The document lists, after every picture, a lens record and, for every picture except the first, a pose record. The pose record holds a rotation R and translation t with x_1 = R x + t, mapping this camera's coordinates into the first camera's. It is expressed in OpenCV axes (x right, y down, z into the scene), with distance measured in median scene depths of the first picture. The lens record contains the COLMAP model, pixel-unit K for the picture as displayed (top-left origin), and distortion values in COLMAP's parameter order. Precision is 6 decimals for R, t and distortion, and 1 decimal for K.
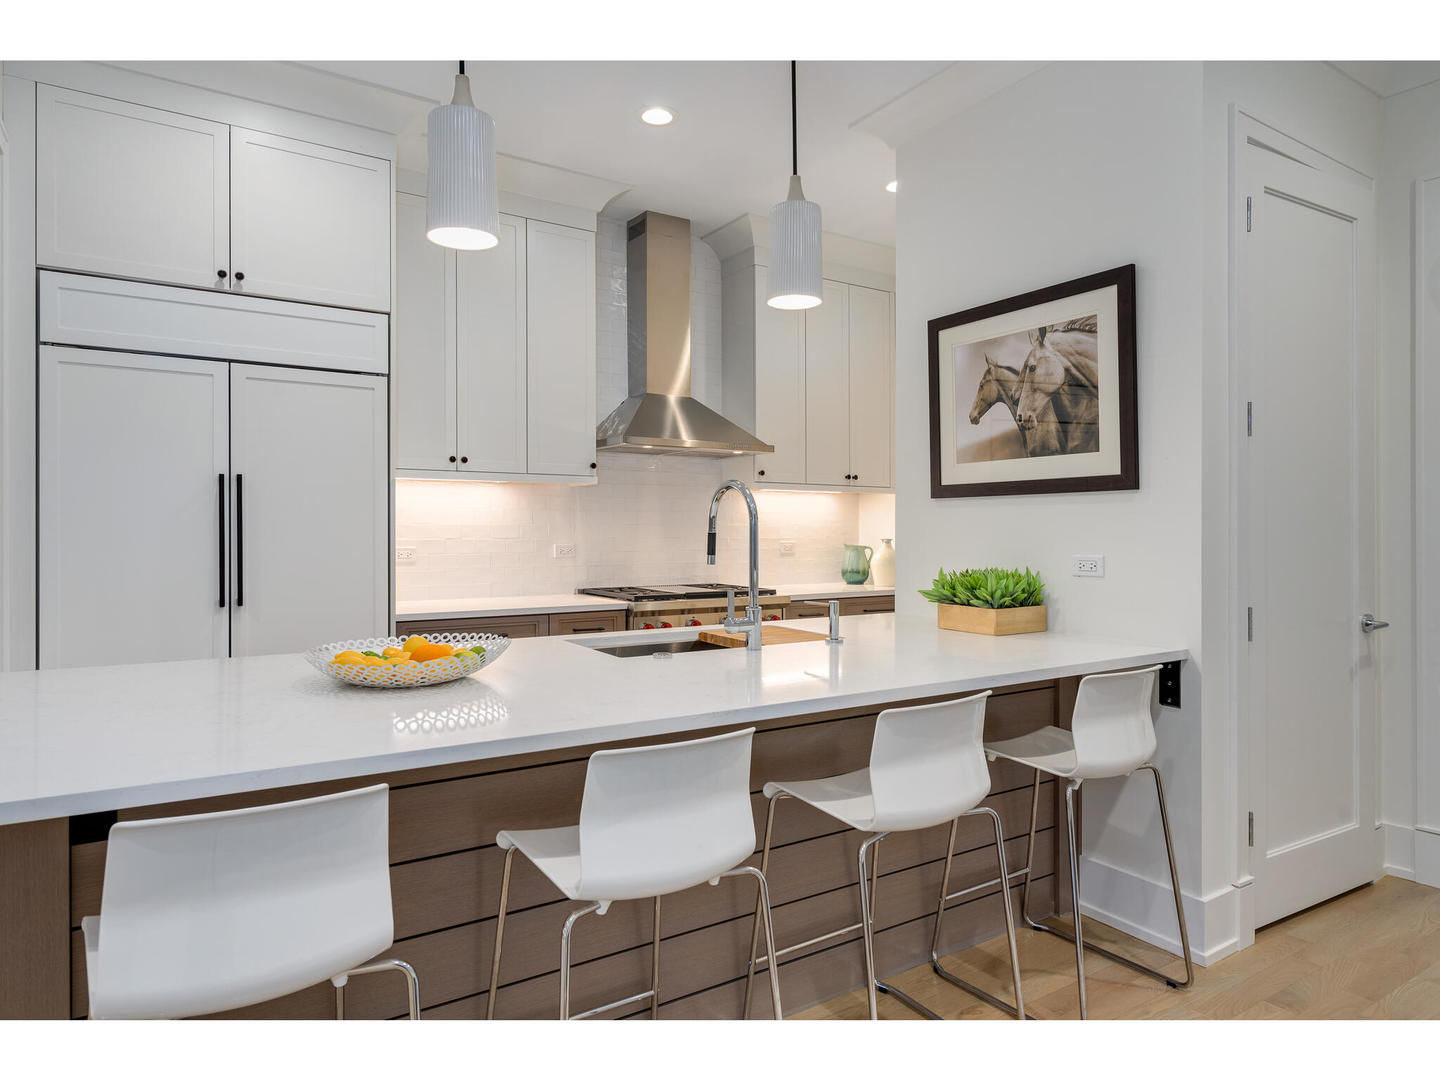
lens RADIAL K [[864.9, 0, 726.7], [0, 864.9, 524.1], [0, 0, 1]] dist [0.007099, -0.001307]
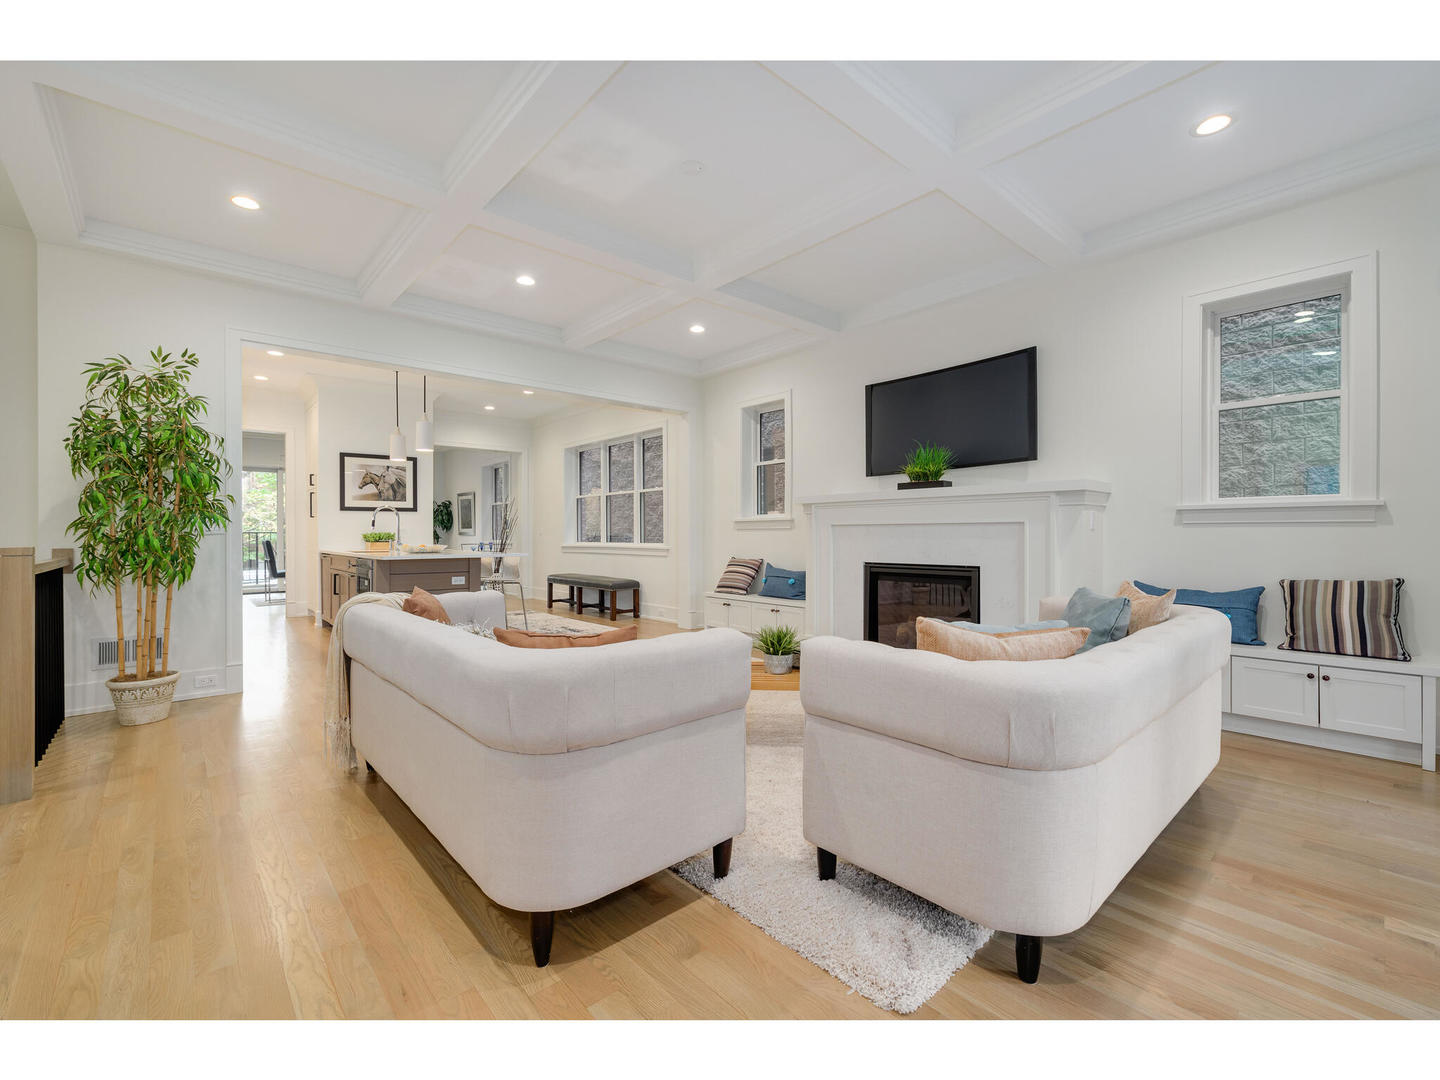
lens RADIAL K [[610.4, 0, 722.4], [0, 610.4, 535.5], [0, 0, 1]] dist [0.003092, -0.000287]
pose [[-0.159999, -0.006454, 0.987096, -2.318275], [-0.000798, 0.999979, 0.006409, 0.046950], [-0.987117, 0.000237, -0.160001, 0.022360]]
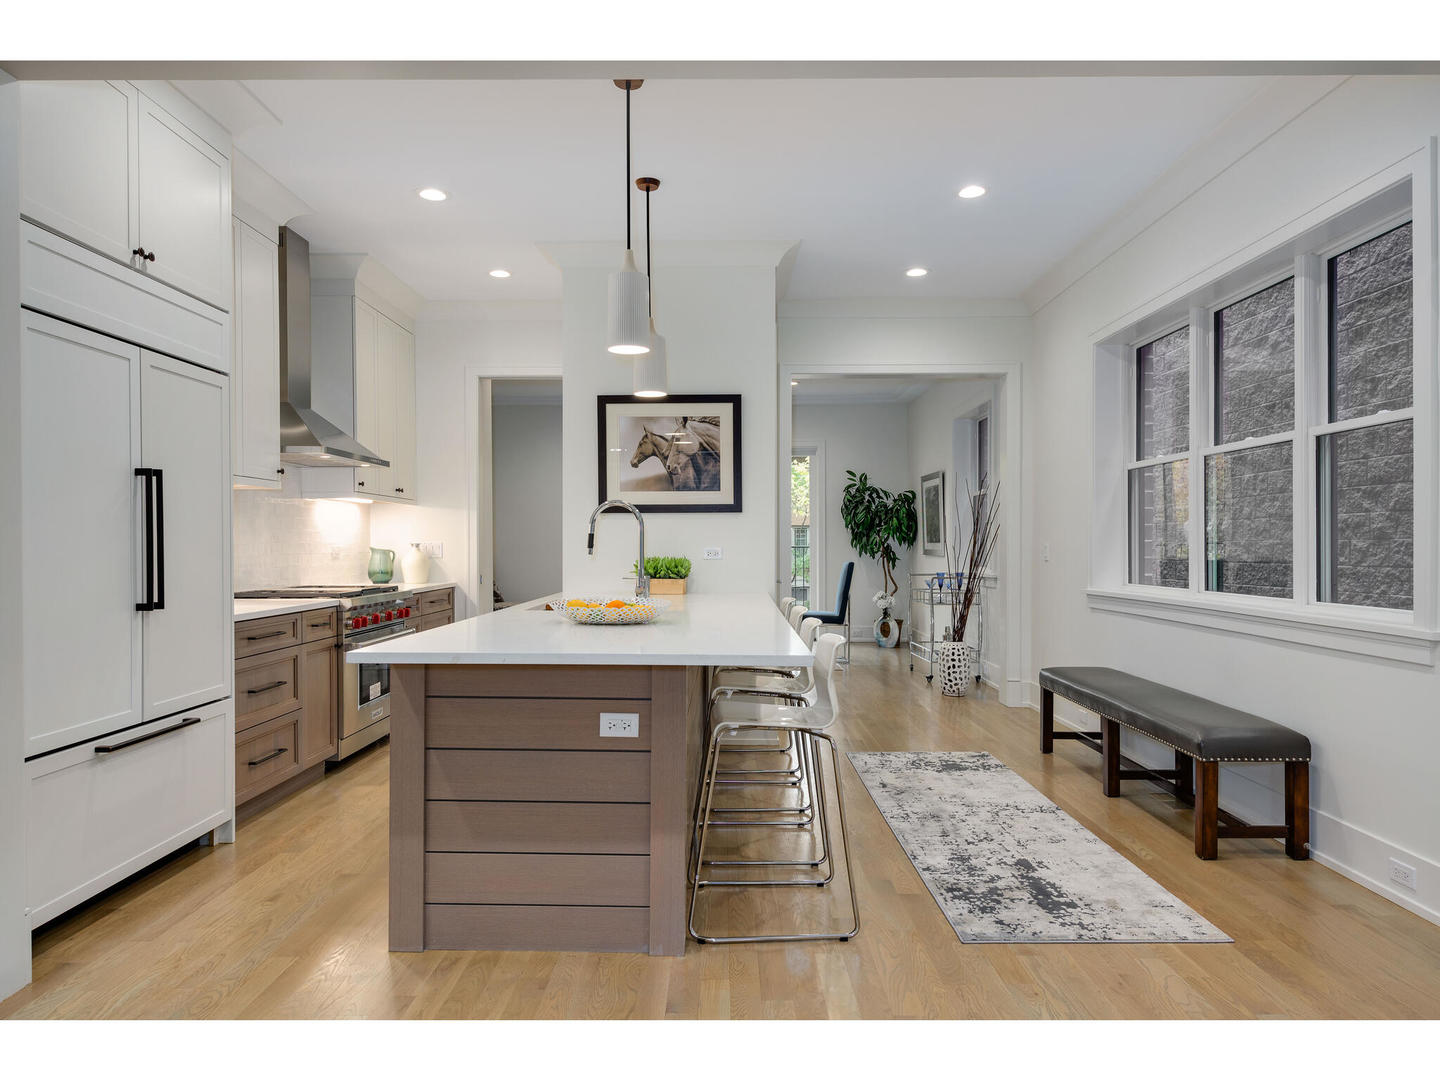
lens RADIAL K [[898.4, 0, 707.5], [0, 898.4, 554.7], [0, 0, 1]] dist [0.000547, -0.000533]
pose [[0.554378, -0.013161, 0.832161, -1.071953], [-0.003176, 0.999834, 0.017929, 0.015648], [-0.832259, -0.012582, 0.554244, -0.034828]]
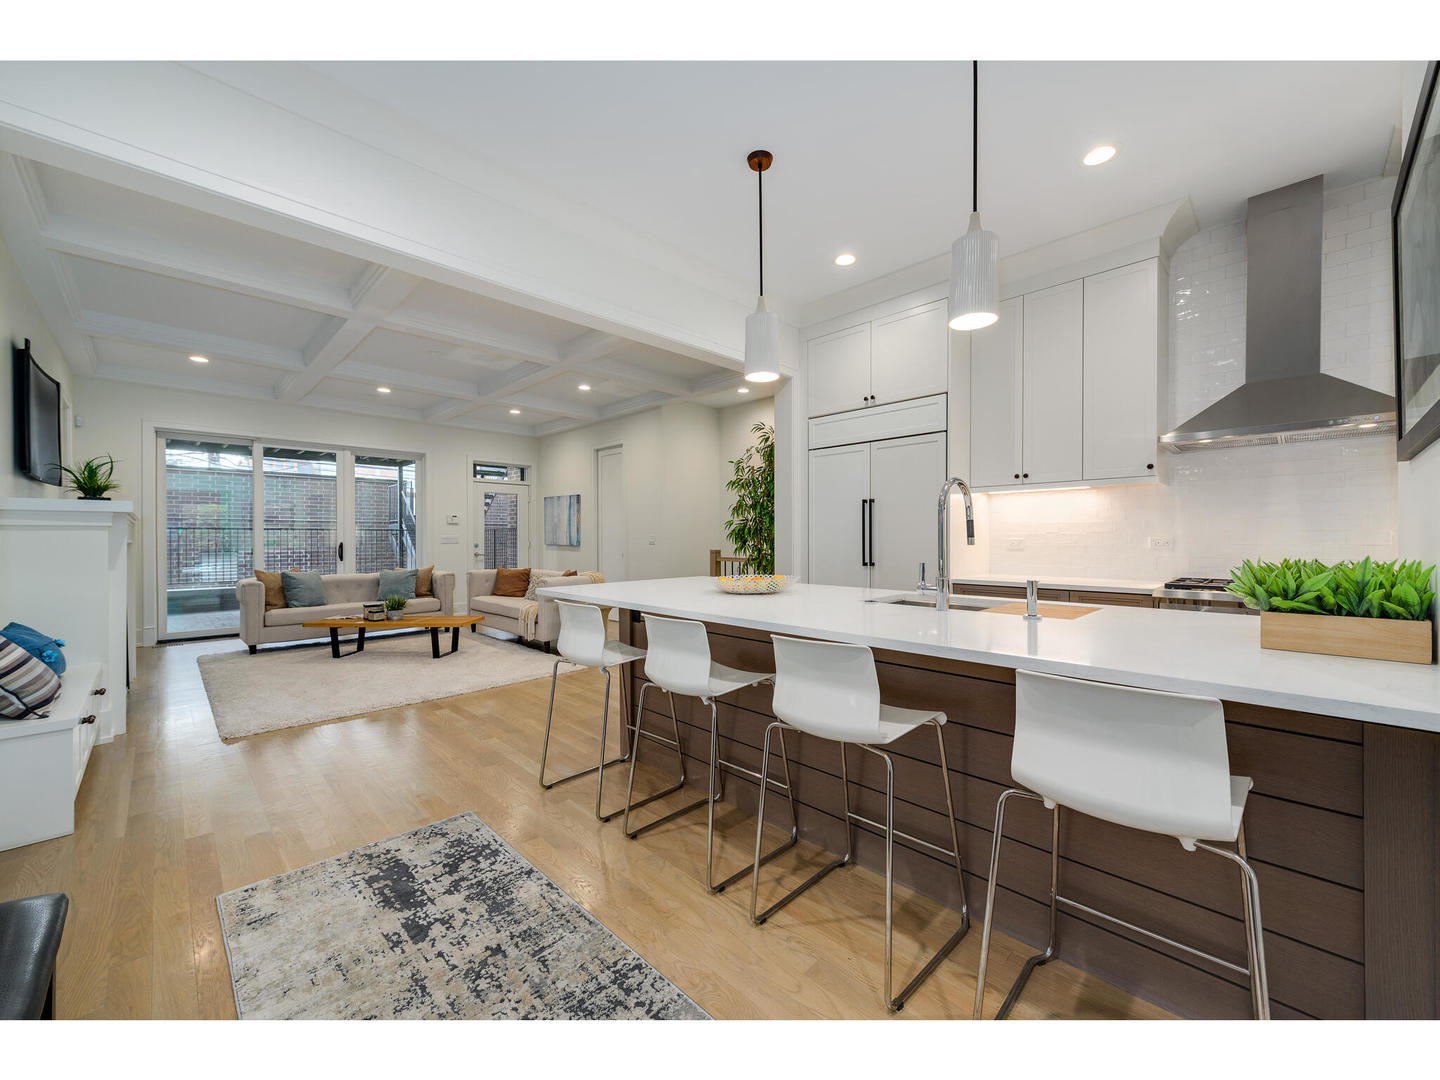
lens RADIAL K [[559.3, 0, 715.7], [0, 559.3, 537.5], [0, 0, 1]] dist [0.015649, -0.001064]
pose [[0.206588, -0.004405, -0.978418, 0.629802], [0.008785, 0.999958, -0.002647, 0.031107], [0.978389, -0.008049, 0.206618, 0.414145]]
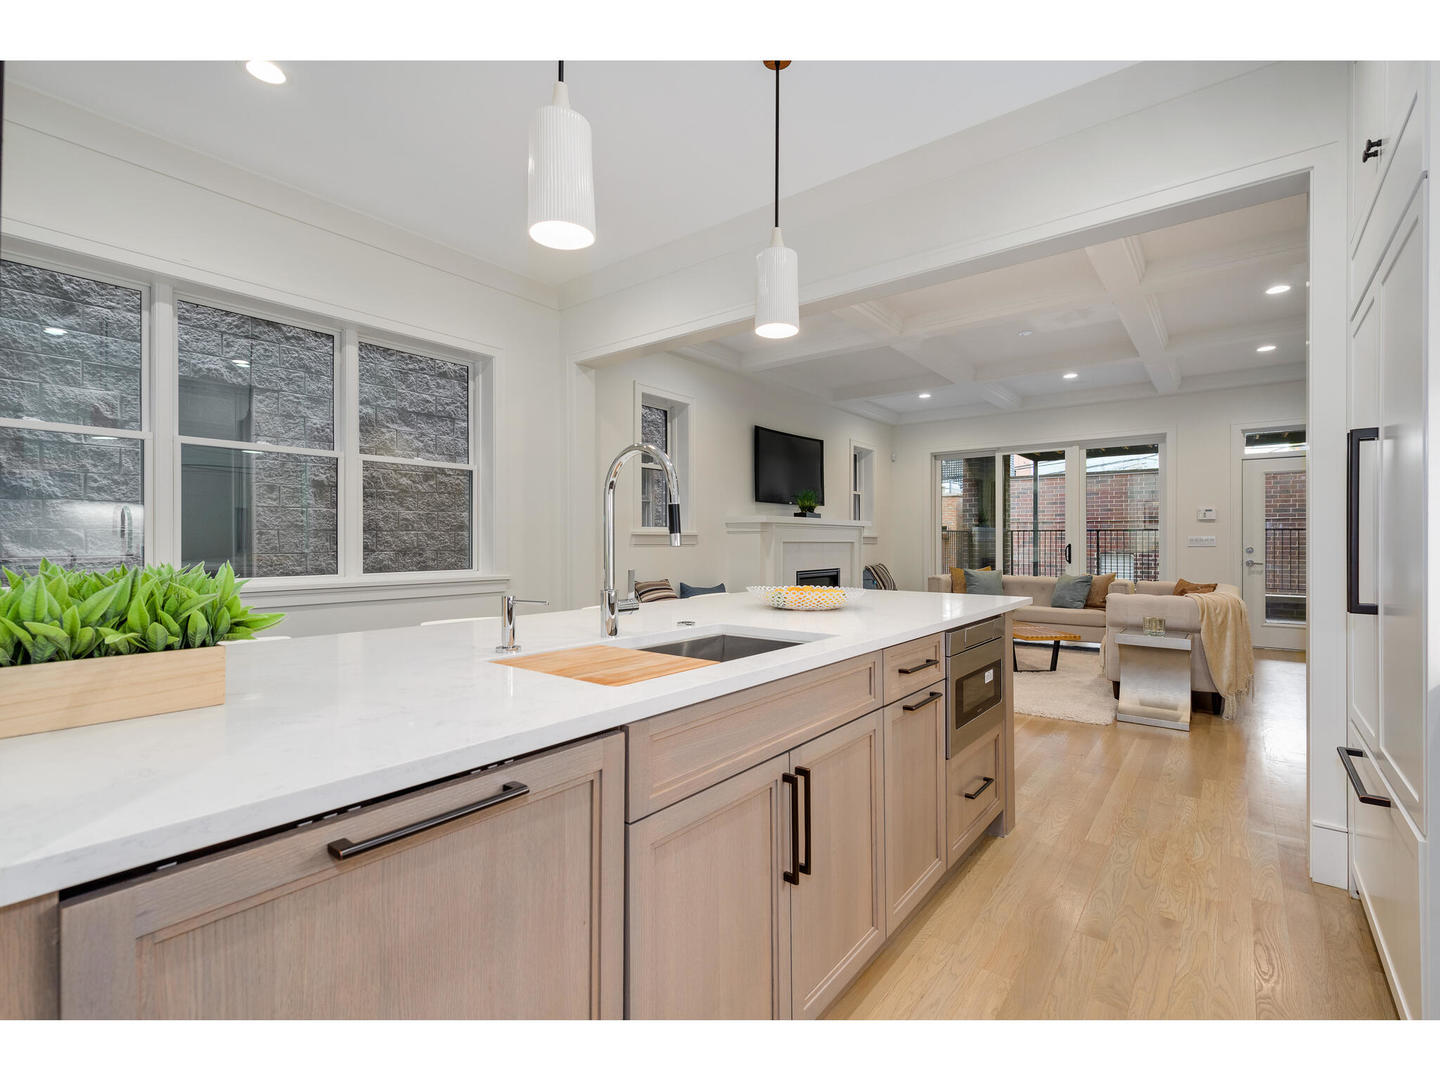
lens RADIAL K [[649.1, 0, 718.6], [0, 649.1, 536.3], [0, 0, 1]] dist [0.005764, 0.000121]
pose [[-0.944999, -0.006529, -0.327009, 0.132293], [-0.002239, 0.999906, -0.013494, 0.039654], [0.327067, -0.012019, -0.944925, 1.375401]]
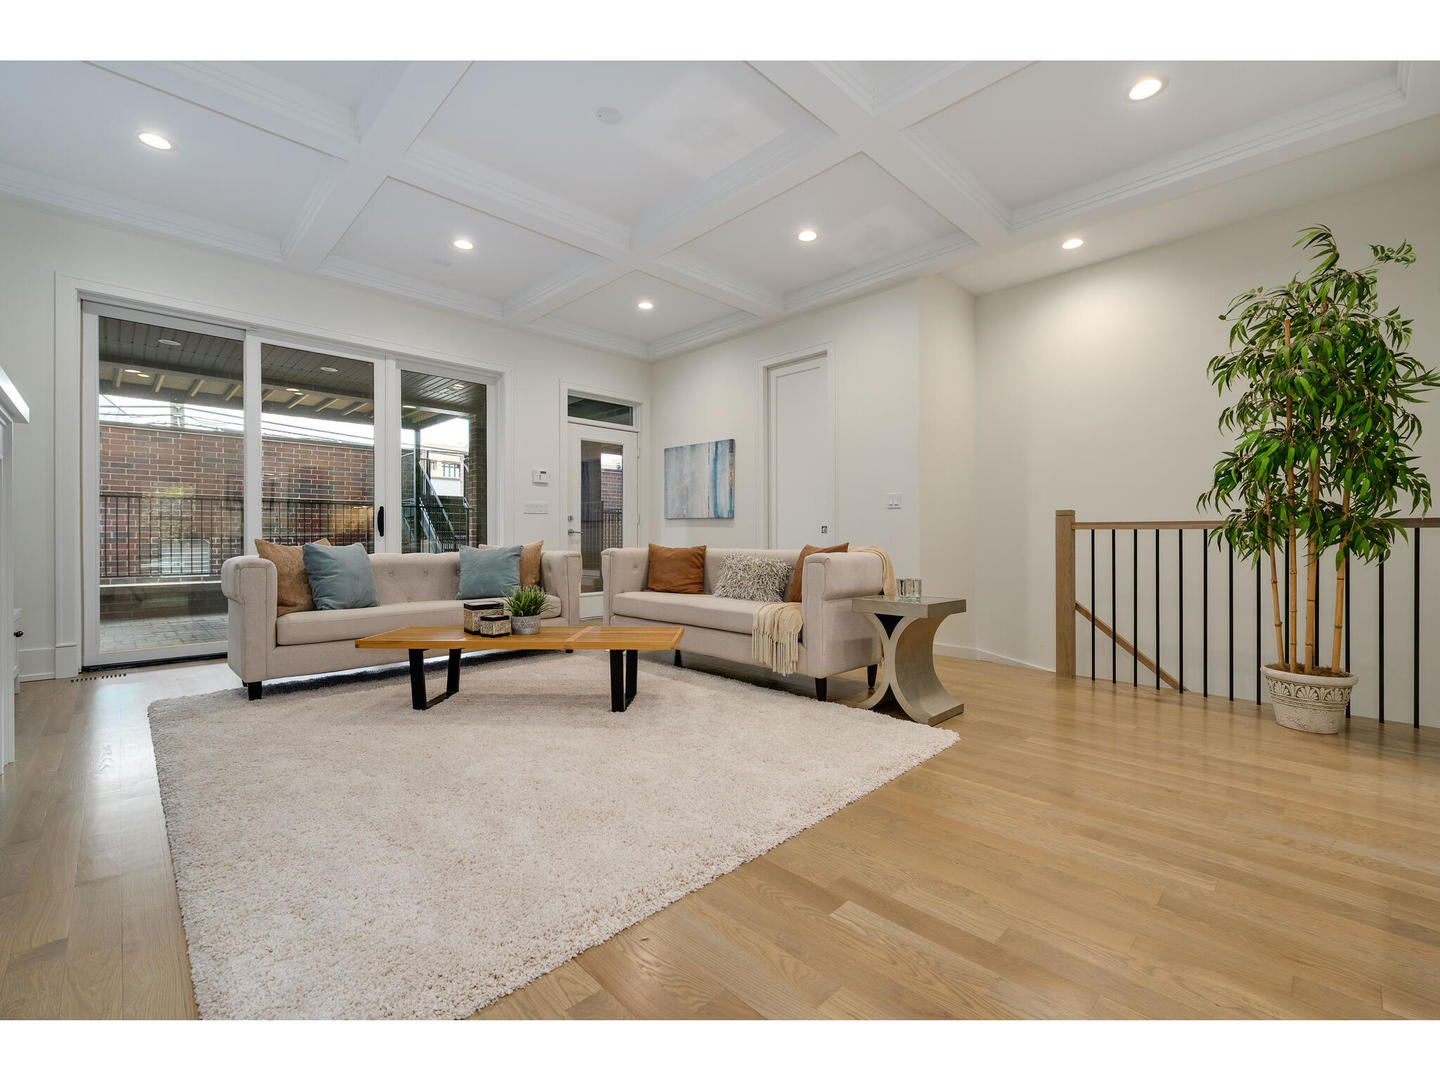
lens RADIAL K [[610.4, 0, 724.6], [0, 610.4, 537.4], [0, 0, 1]] dist [0.003092, -0.000287]
pose [[0.211063, -0.003477, -0.977466, -0.284577], [0.006763, 0.999975, -0.002096, 0.125076], [0.977449, -0.006168, 0.211081, -0.111417]]
